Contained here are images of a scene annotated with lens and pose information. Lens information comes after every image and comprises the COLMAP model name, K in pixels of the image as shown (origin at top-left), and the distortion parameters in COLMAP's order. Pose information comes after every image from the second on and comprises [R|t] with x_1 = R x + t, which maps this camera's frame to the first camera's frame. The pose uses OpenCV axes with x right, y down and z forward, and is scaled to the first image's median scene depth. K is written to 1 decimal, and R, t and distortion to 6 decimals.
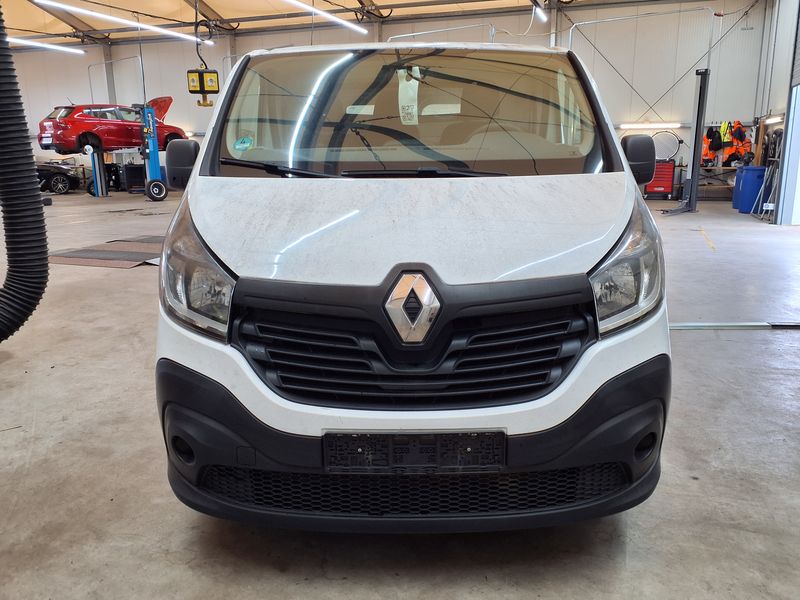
lens RADIAL K [[631.9, 0, 400.0], [0, 631.9, 300.0], [0, 0, 1]] dist [0.000020, -0.000477]
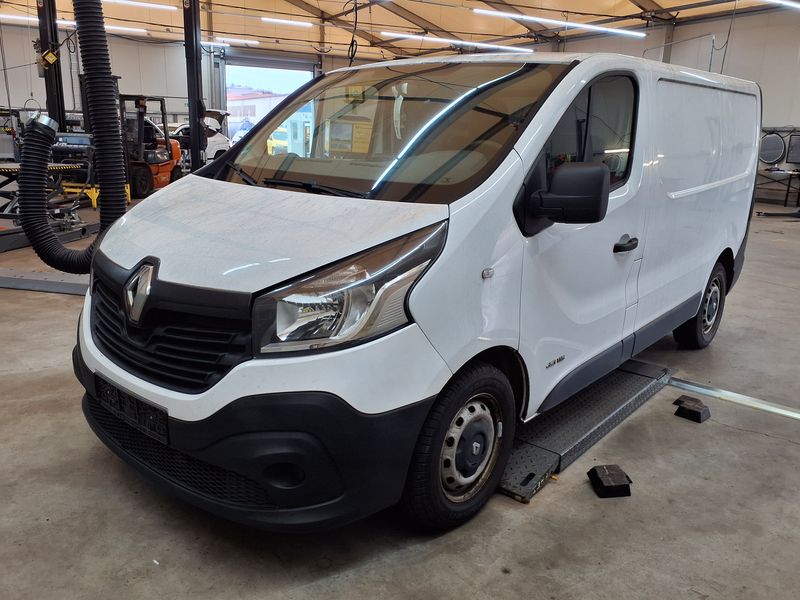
lens RADIAL K [[631.9, 0, 400.0], [0, 631.9, 300.0], [0, 0, 1]] dist [0.000020, -0.000477]
pose [[0.763812, 0.189058, -0.617129, 0.109986], [-0.180920, 0.980521, 0.076462, -0.015280], [0.619564, 0.053248, 0.783138, 0.031203]]
